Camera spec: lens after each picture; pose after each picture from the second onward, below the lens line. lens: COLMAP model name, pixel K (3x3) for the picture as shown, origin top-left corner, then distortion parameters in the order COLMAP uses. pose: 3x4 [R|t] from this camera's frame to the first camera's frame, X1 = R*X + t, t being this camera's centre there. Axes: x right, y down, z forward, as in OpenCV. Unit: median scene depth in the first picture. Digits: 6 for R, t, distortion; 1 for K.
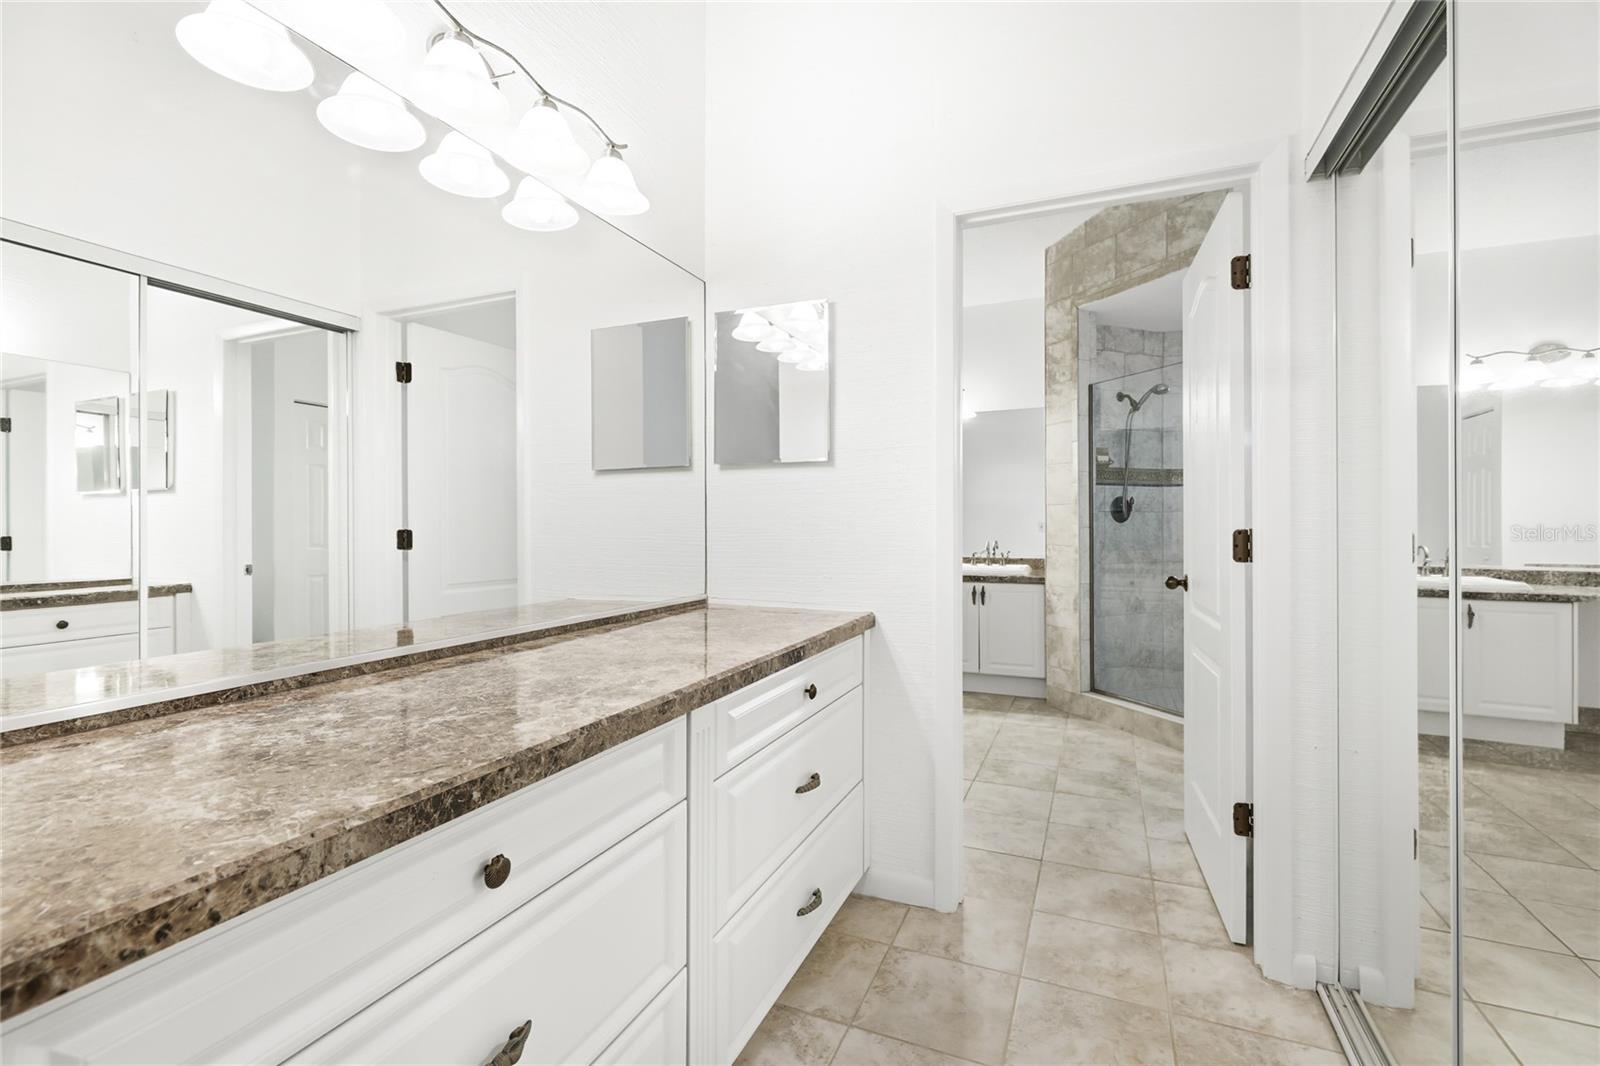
lens RADIAL K [[717.2, 0, 795.4], [0, 717.2, 533.2], [0, 0, 1]] dist [-0.000611, 0.001335]
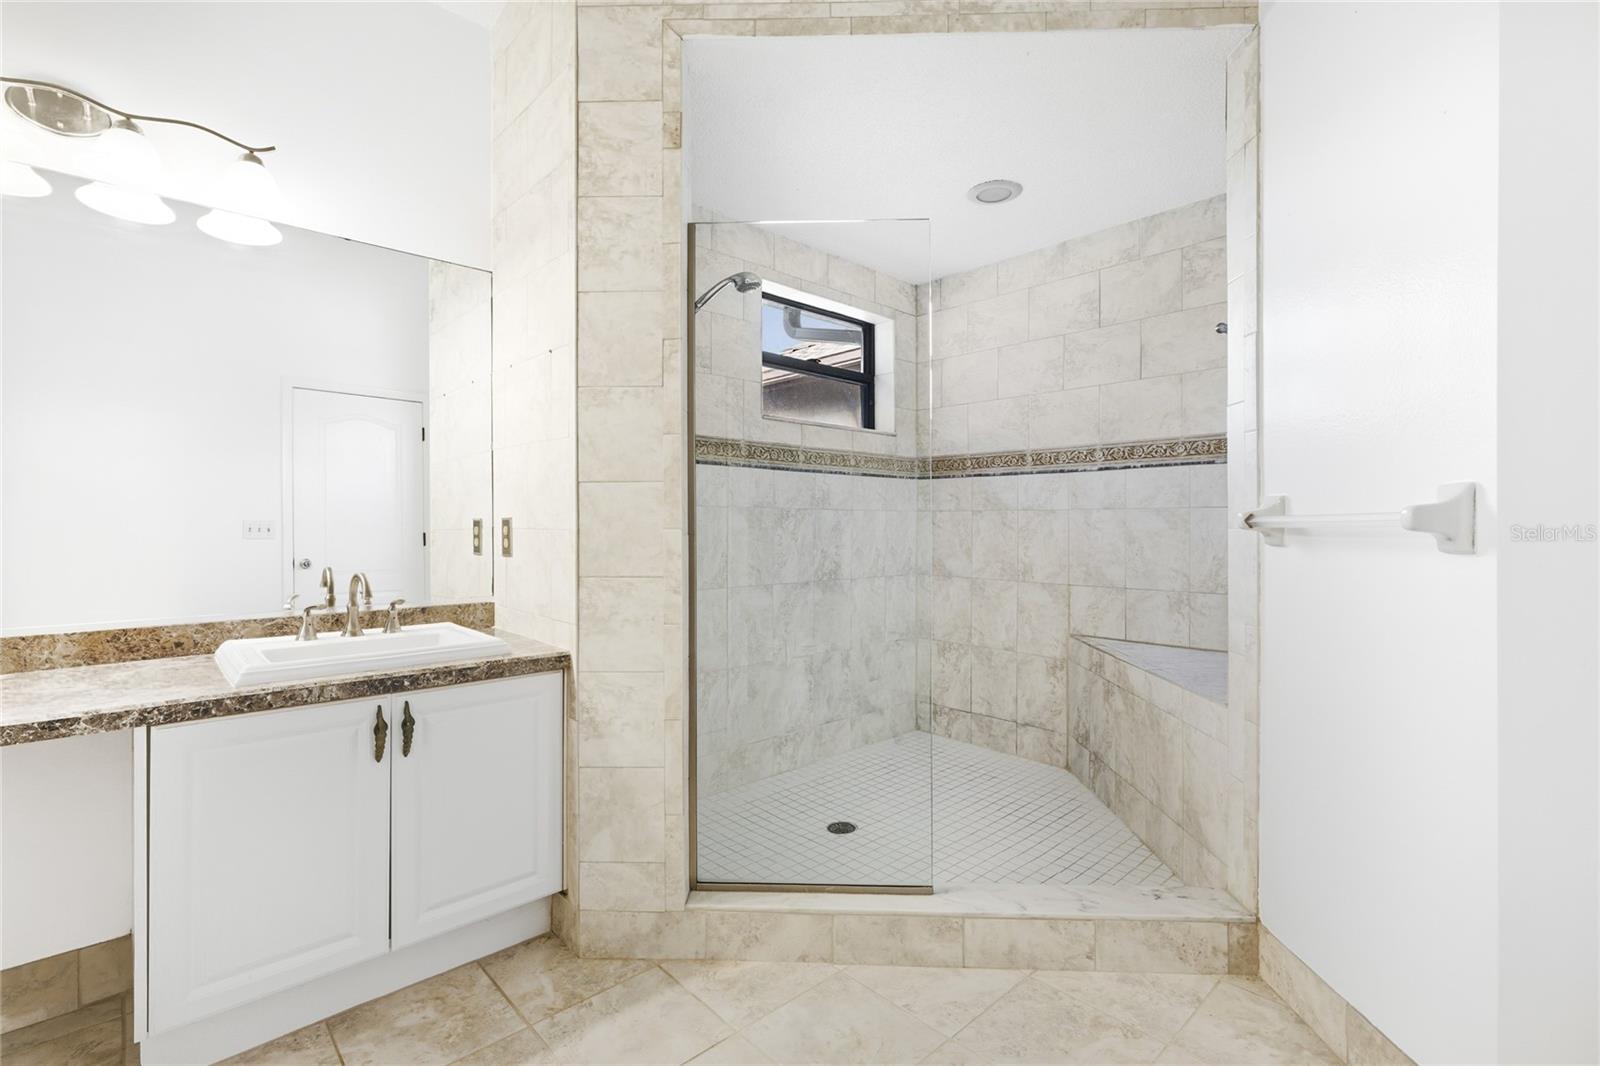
lens RADIAL K [[717.2, 0, 849.1], [0, 717.2, 531.0], [0, 0, 1]] dist [-0.000611, 0.001335]
pose [[0.398114, -0.000473, 0.917336, 0.027600], [0.005412, 0.999984, -0.001833, -0.008009], [-0.917320, 0.005694, 0.398110, 0.679232]]
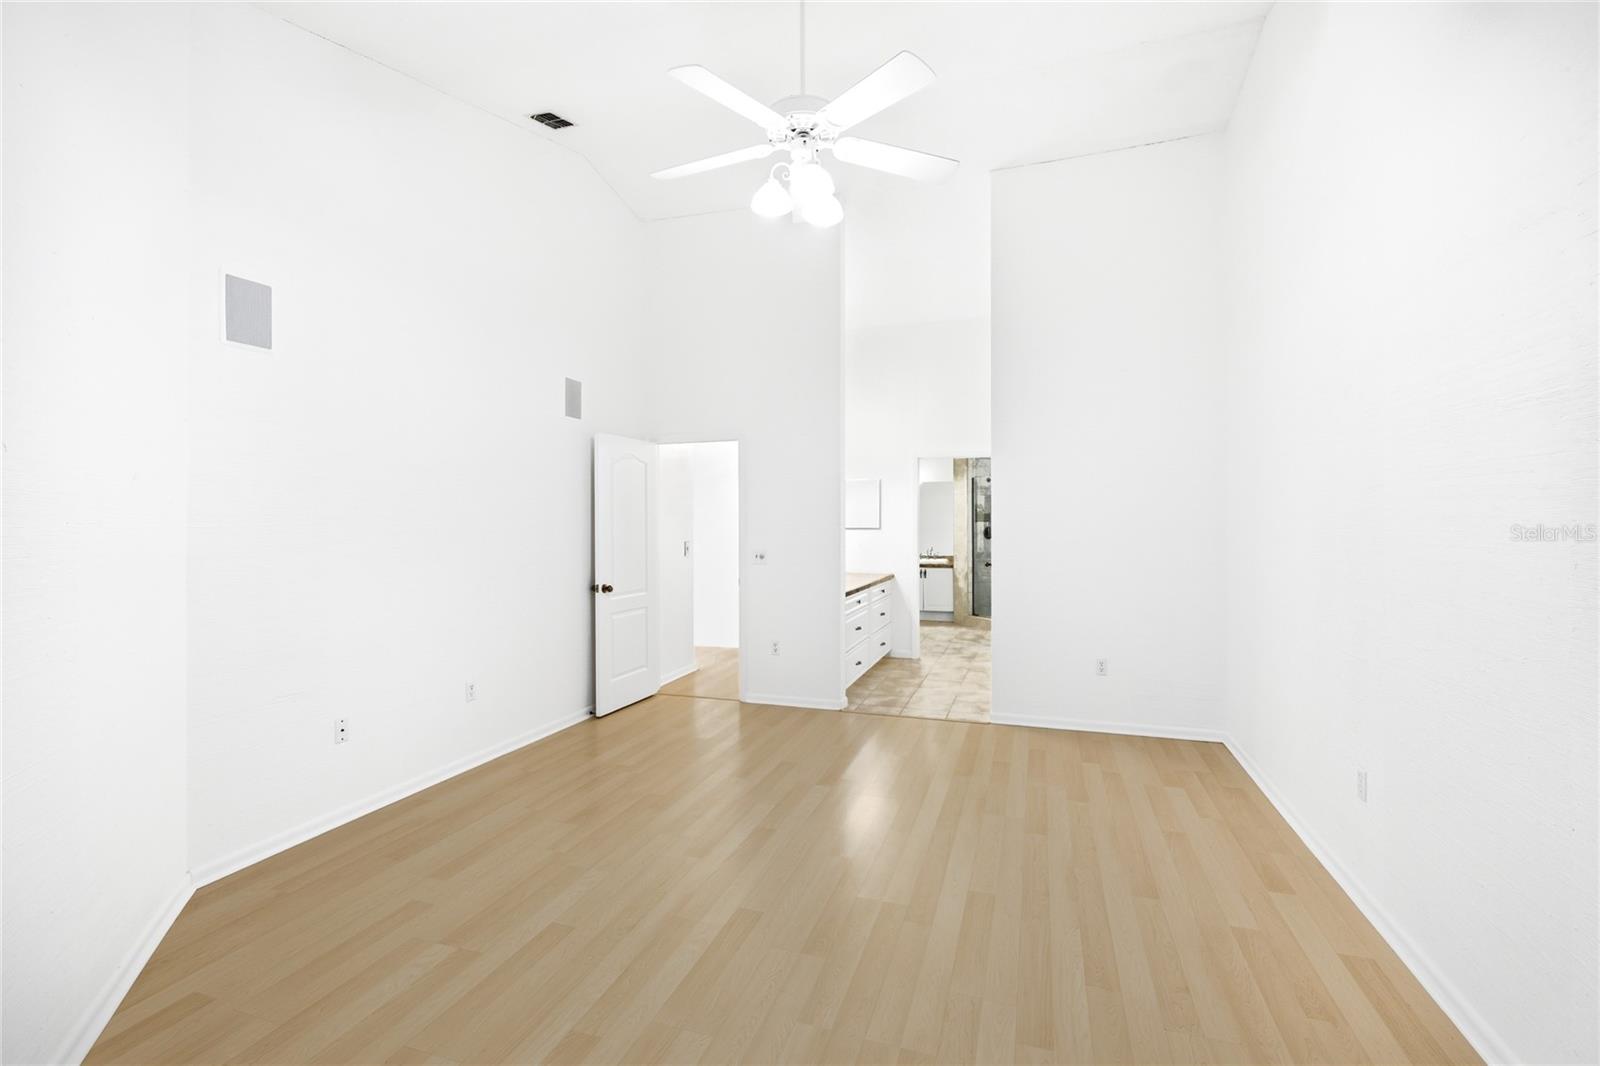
lens RADIAL K [[717.2, 0, 789.6], [0, 717.2, 531.8], [0, 0, 1]] dist [-0.000611, 0.001335]
pose [[0.997692, -0.001915, 0.067873, -0.295065], [0.001511, 0.999981, 0.006004, -0.051596], [-0.067883, -0.005888, 0.997676, -1.130873]]
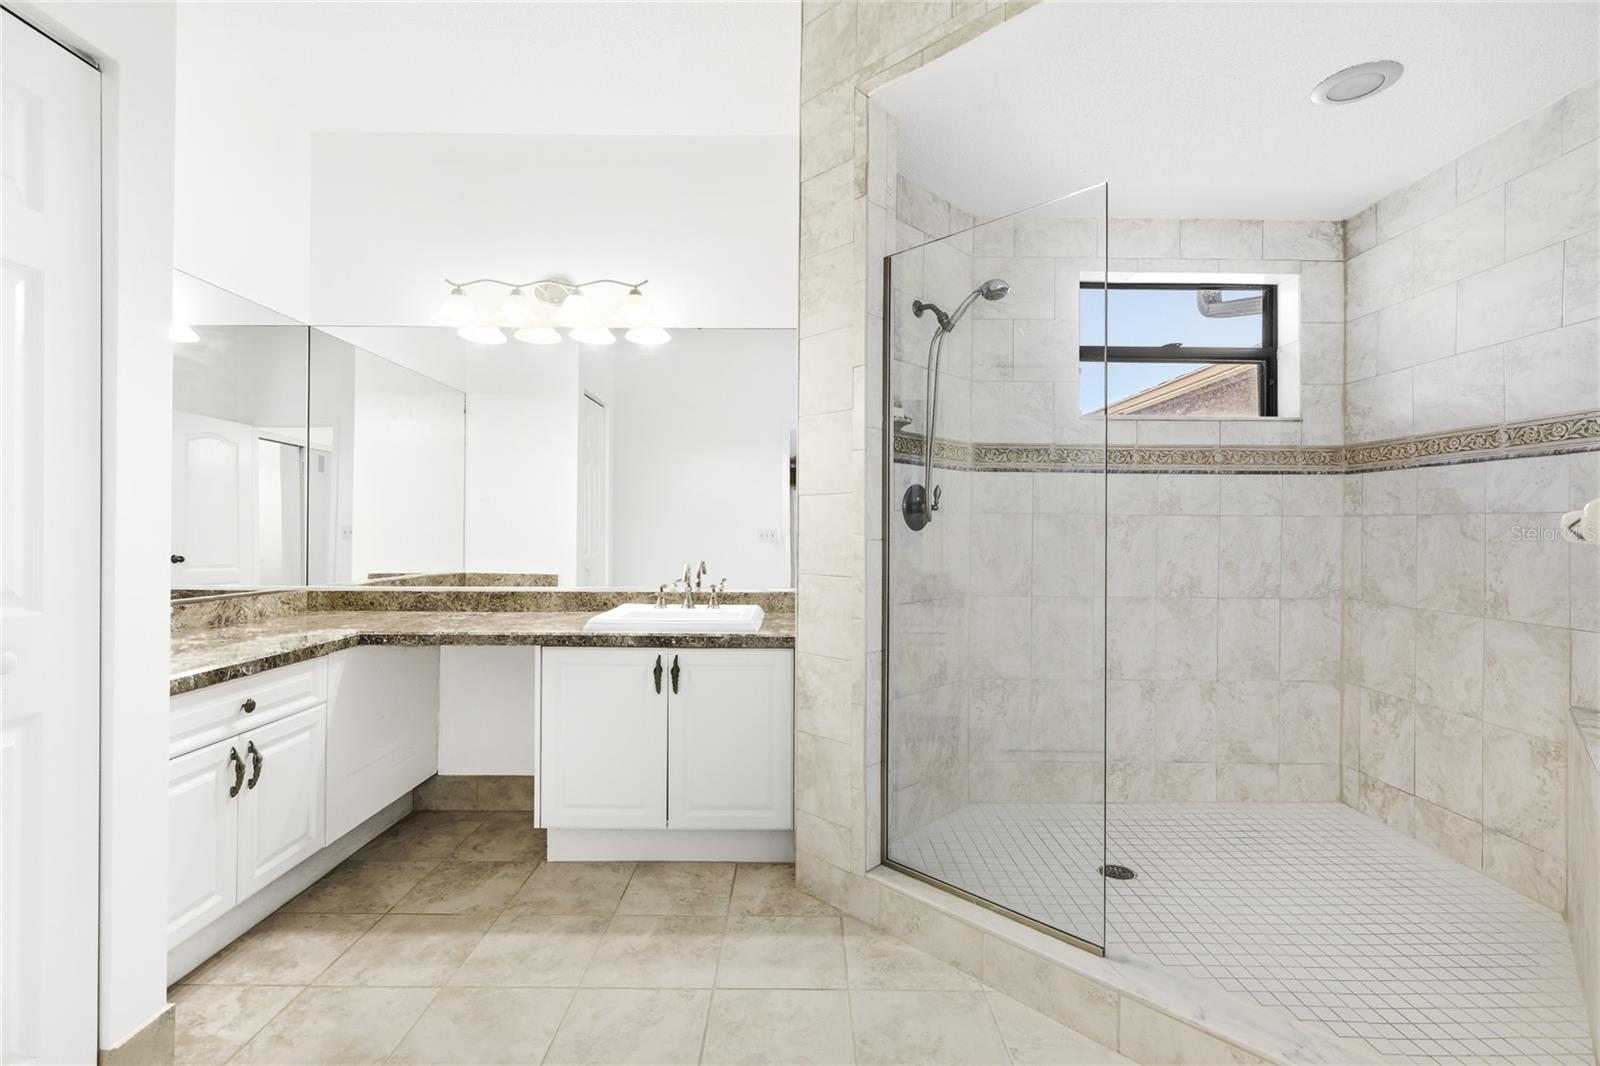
lens RADIAL K [[717.2, 0, 803.3], [0, 717.2, 536.5], [0, 0, 1]] dist [-0.000611, 0.001335]
pose [[0.916303, 0.009983, 0.400361, 0.147076], [-0.008921, 0.999950, -0.004517, -0.006977], [-0.400386, 0.000567, 0.916346, 0.525131]]
